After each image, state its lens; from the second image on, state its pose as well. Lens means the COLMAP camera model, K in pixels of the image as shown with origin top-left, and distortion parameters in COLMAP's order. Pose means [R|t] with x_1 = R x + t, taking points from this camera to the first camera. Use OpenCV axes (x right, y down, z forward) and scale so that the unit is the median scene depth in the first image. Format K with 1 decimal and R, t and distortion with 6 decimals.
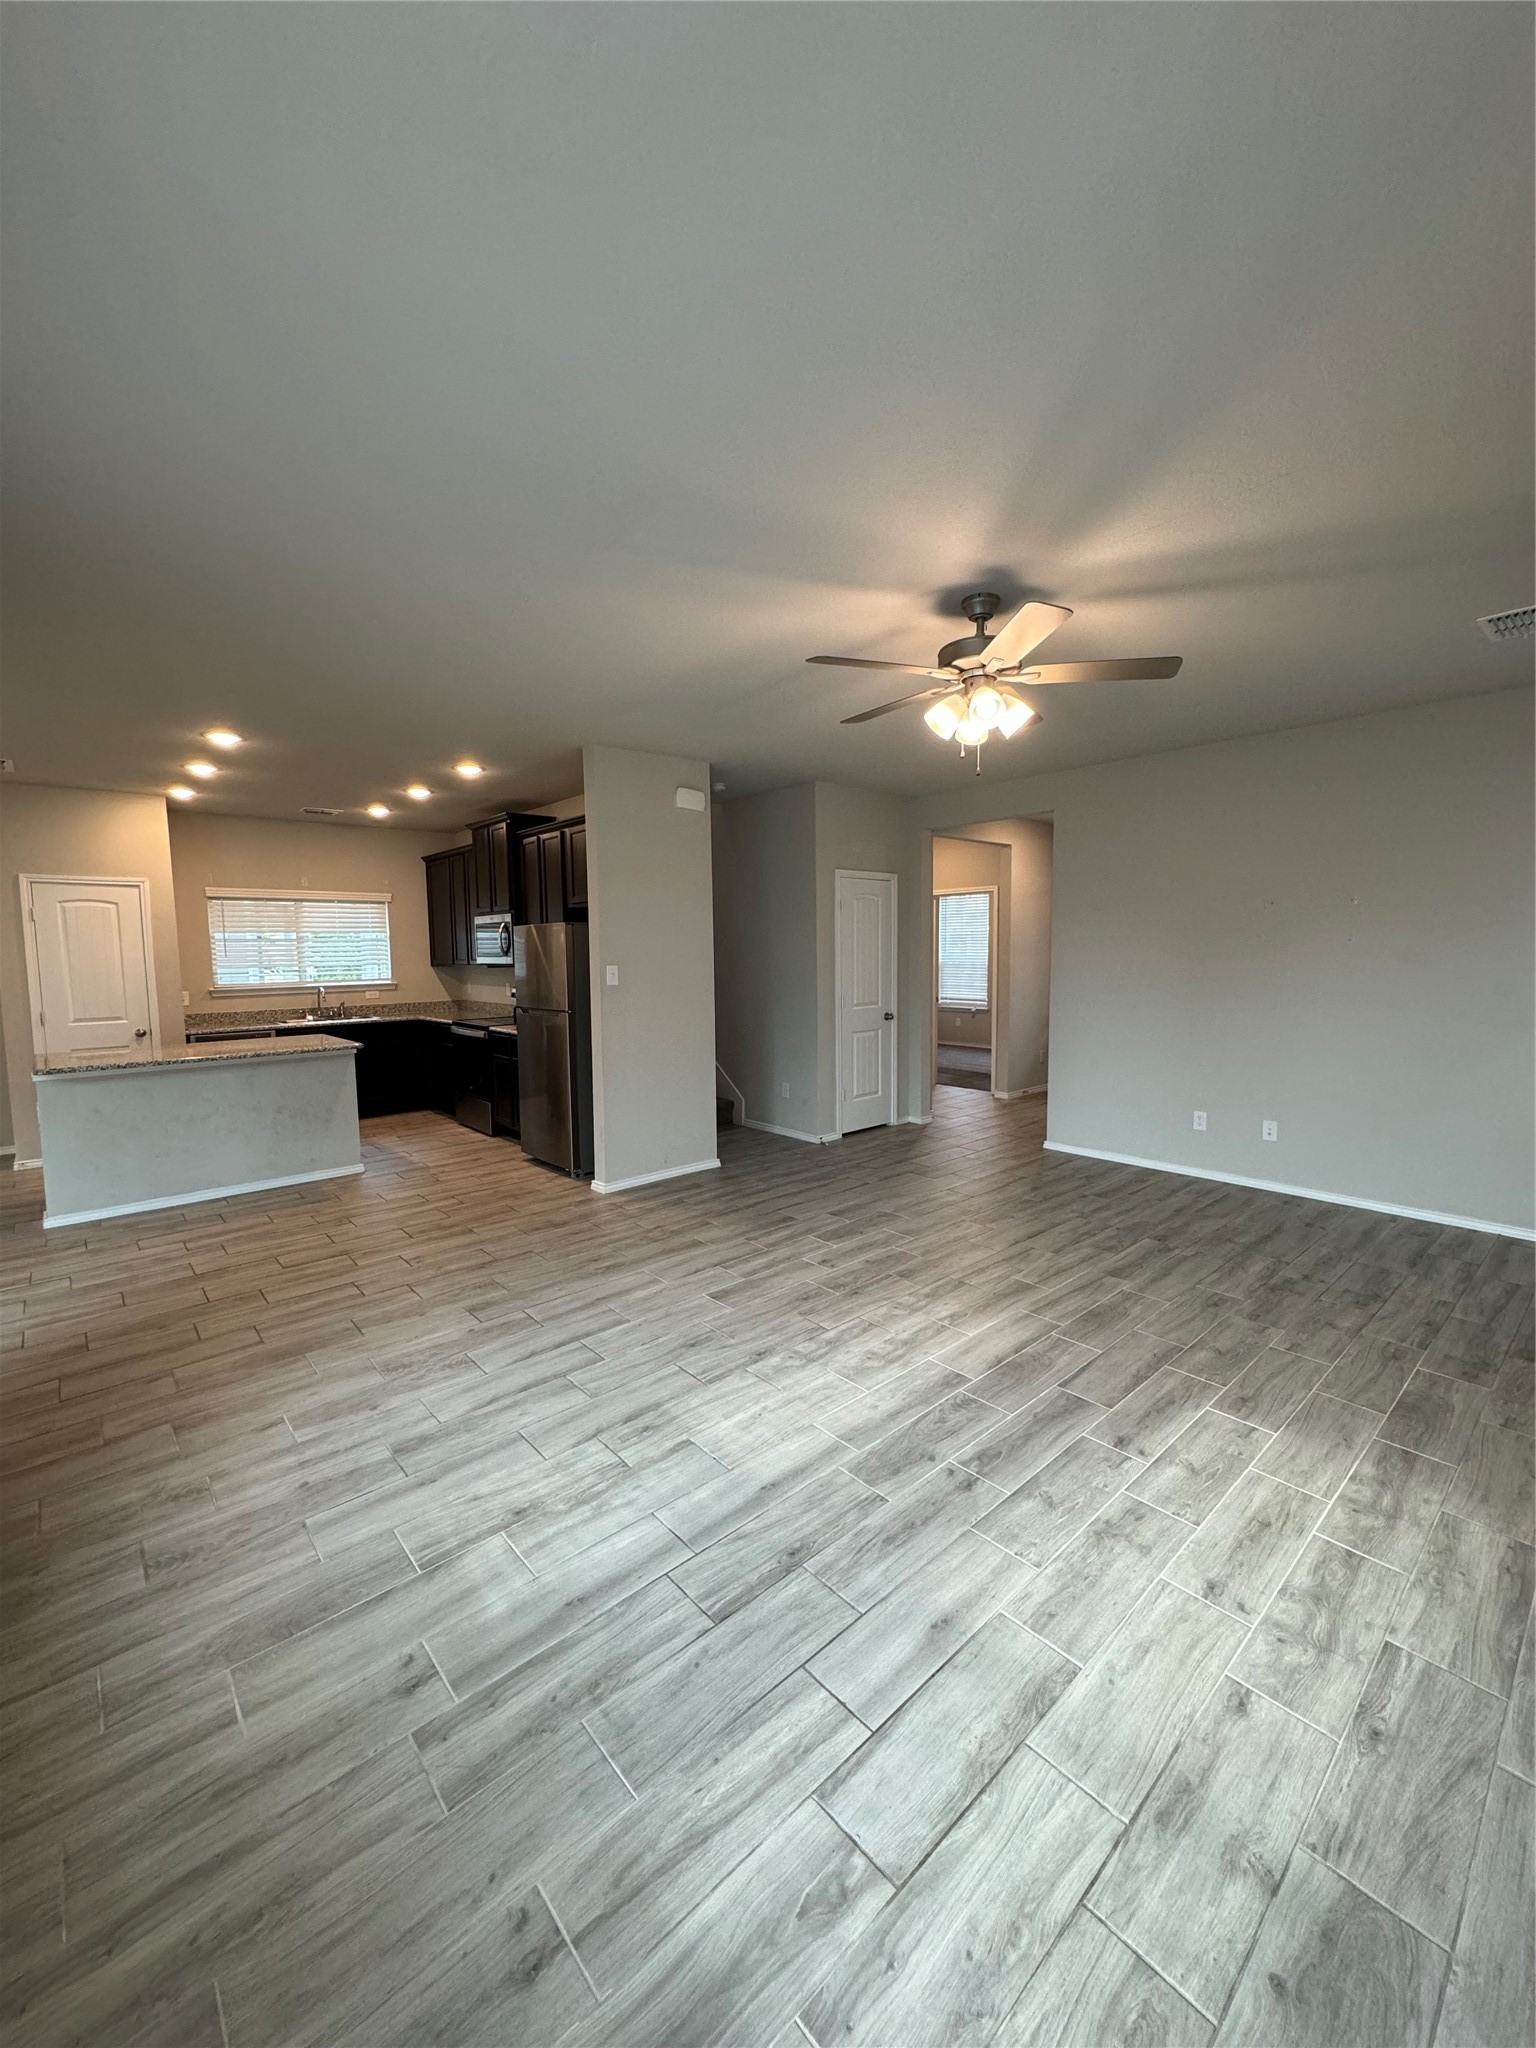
lens RADIAL K [[815.8, 0, 771.6], [0, 815.8, 1020.6], [0, 0, 1]] dist [-0.000650, -0.000205]
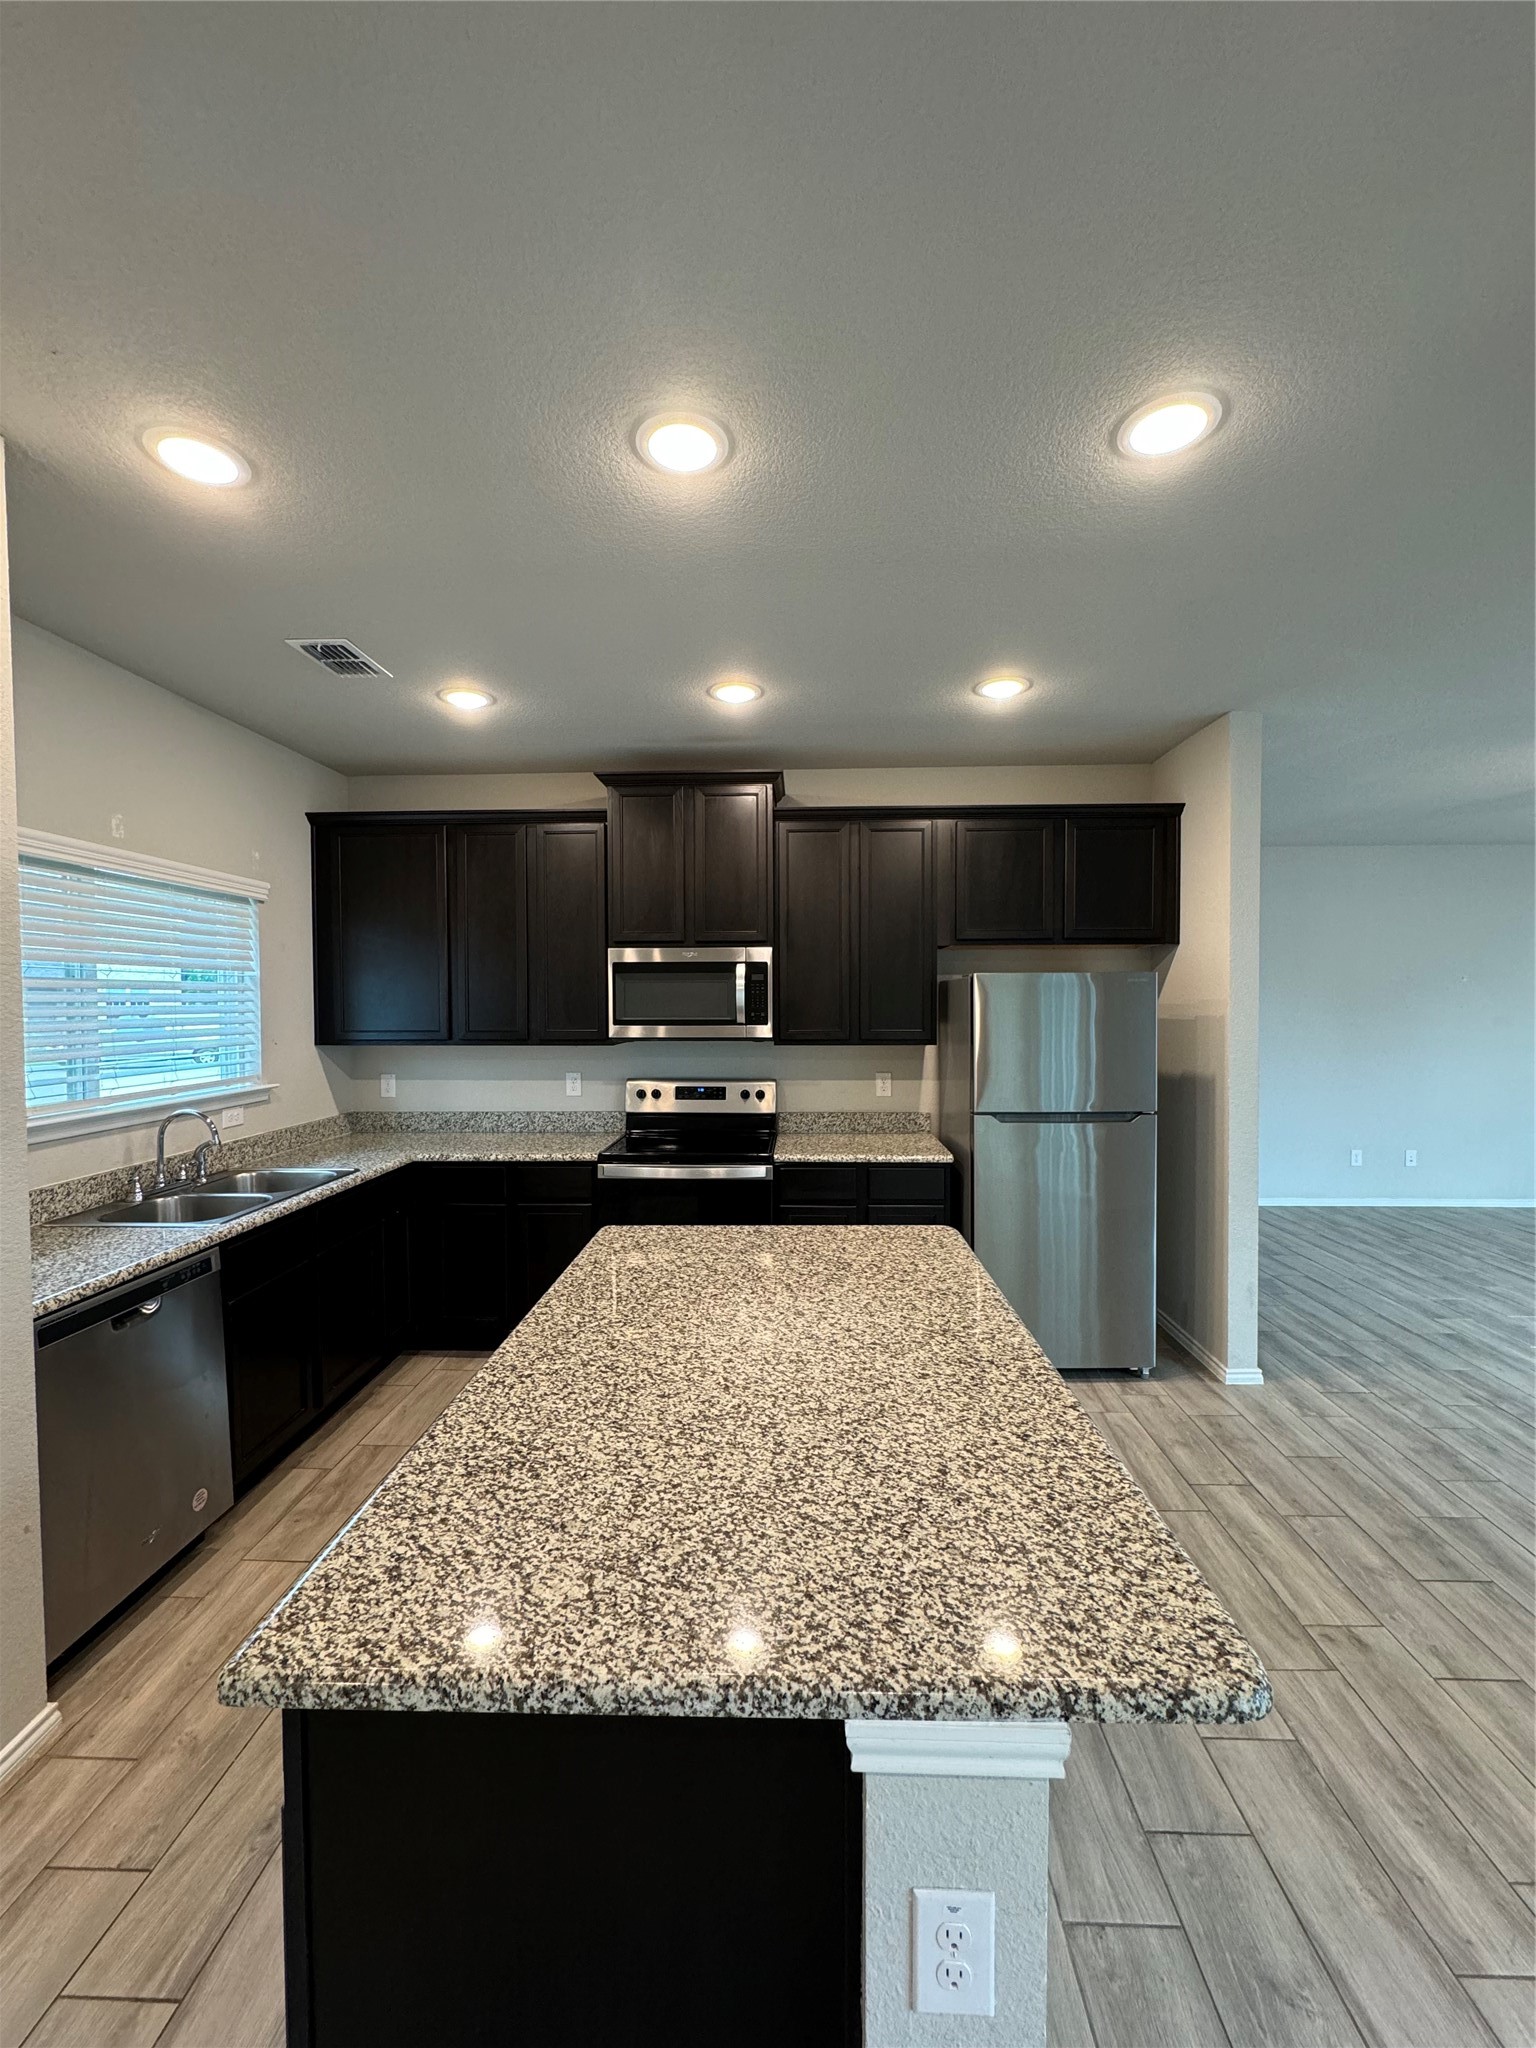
lens RADIAL K [[815.8, 0, 767.2], [0, 815.8, 1028.5], [0, 0, 1]] dist [-0.000650, -0.000205]
pose [[0.691889, -0.013427, 0.721879, -1.087148], [0.058246, 0.997606, -0.037271, -0.083049], [-0.719650, 0.067834, 0.691015, 0.927570]]
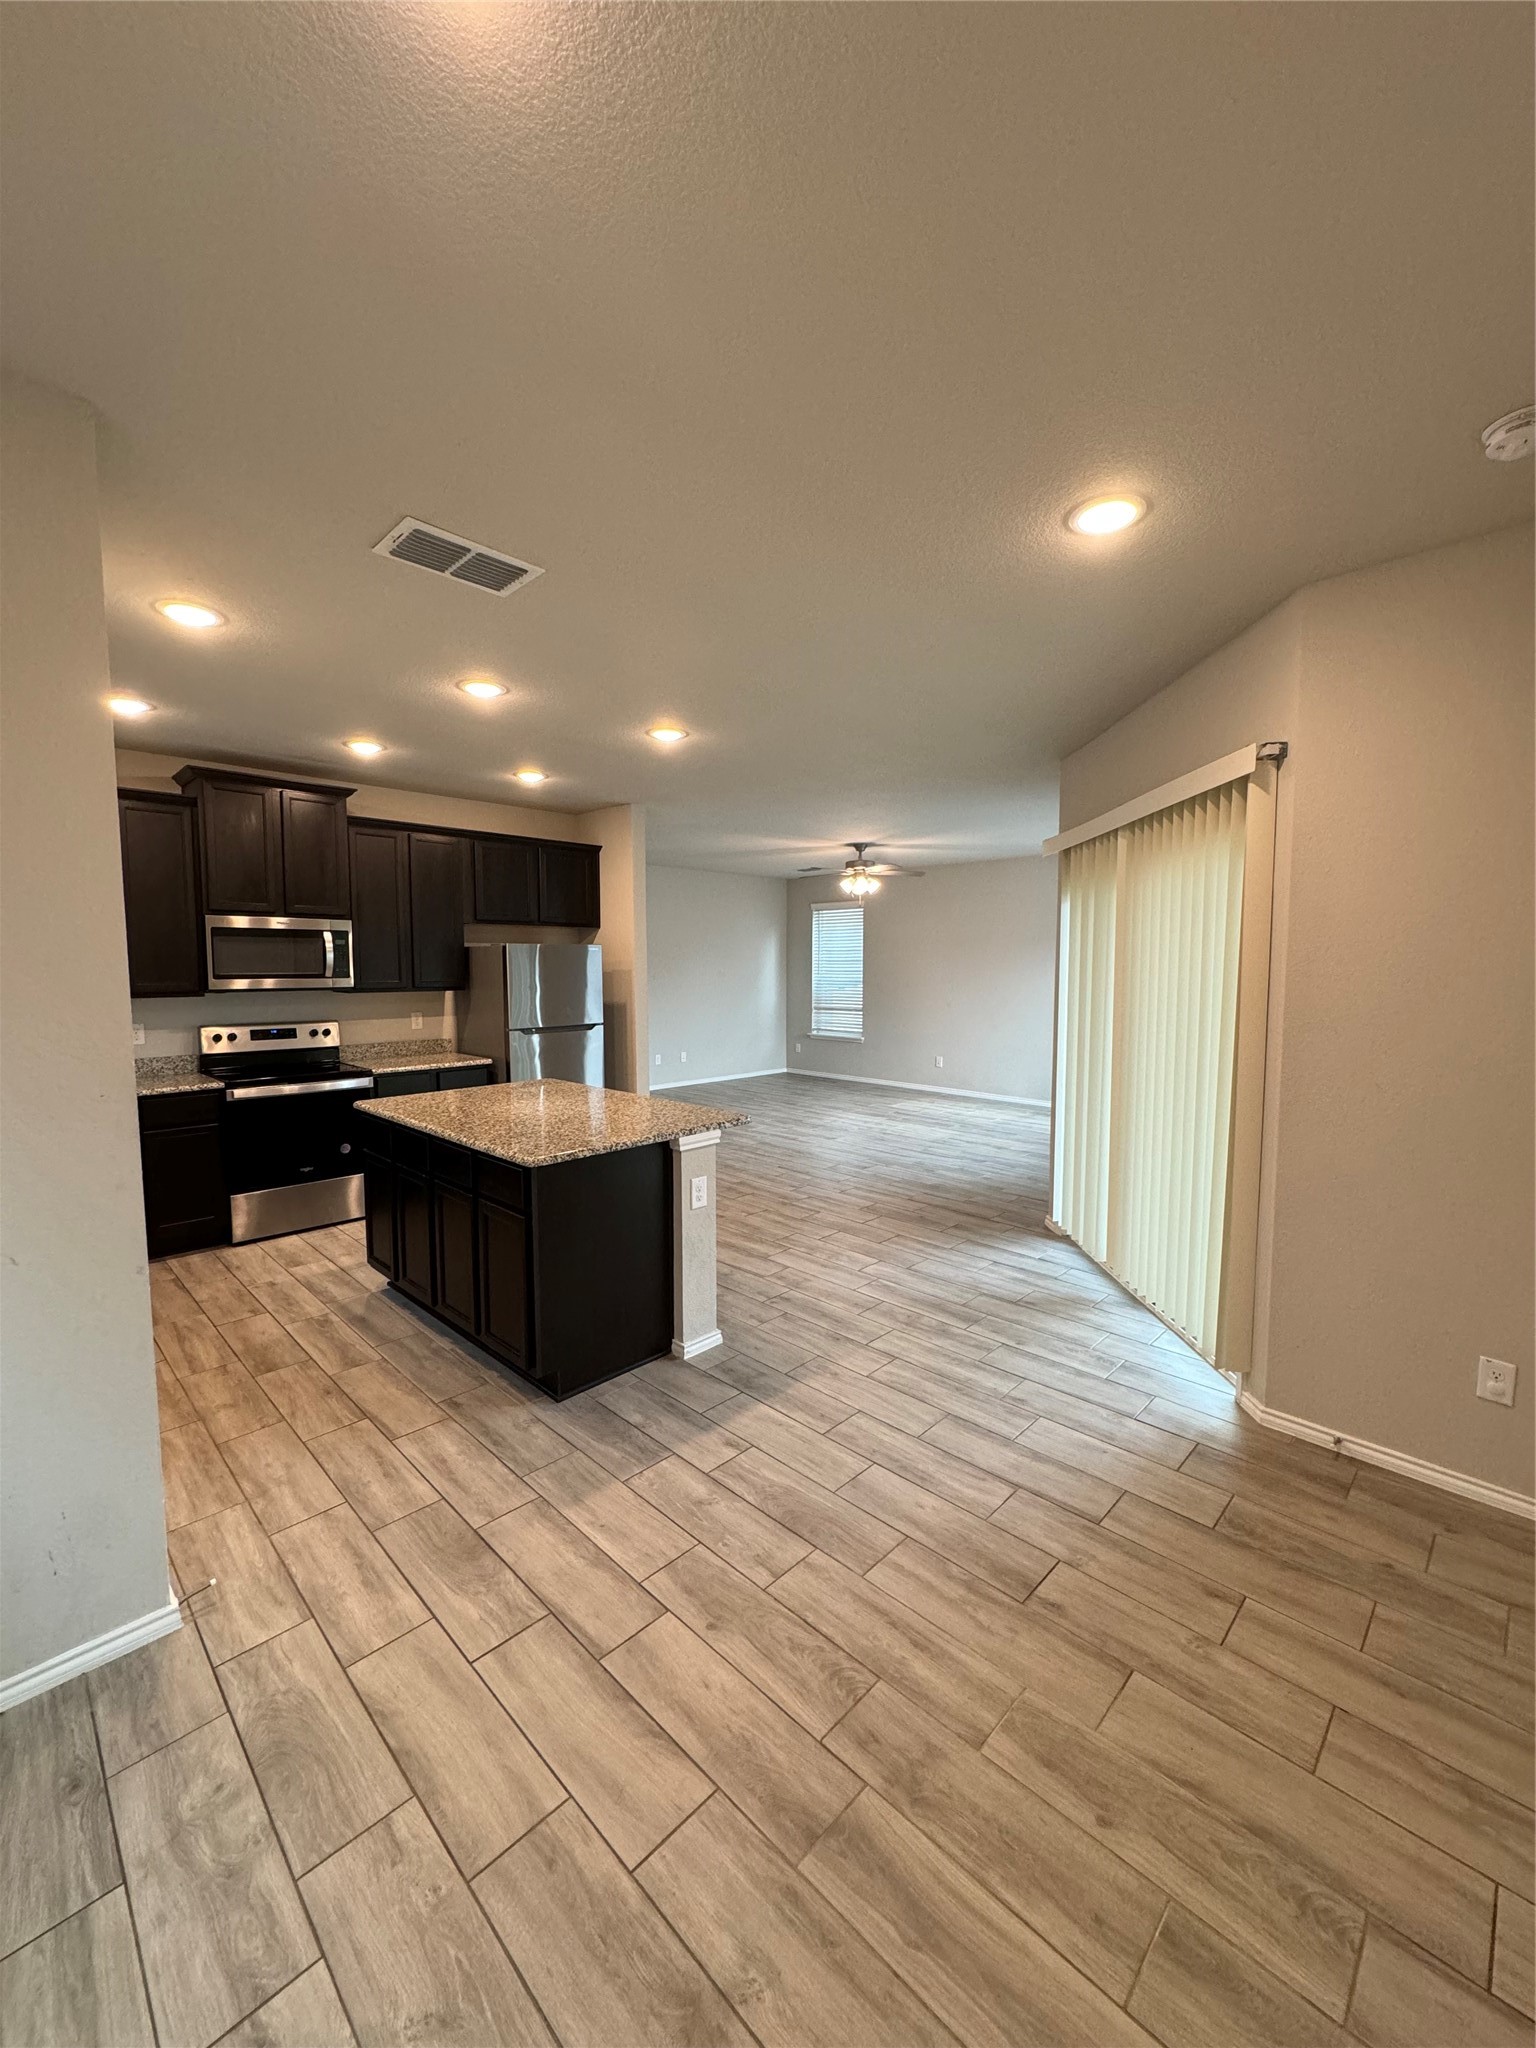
lens RADIAL K [[815.8, 0, 767.7], [0, 815.8, 1028.8], [0, 0, 1]] dist [-0.000650, -0.000205]
pose [[-0.064041, -0.067075, 0.995691, -1.657194], [0.087379, 0.993530, 0.072550, -0.078999], [-0.994114, 0.091649, -0.057766, 1.002908]]
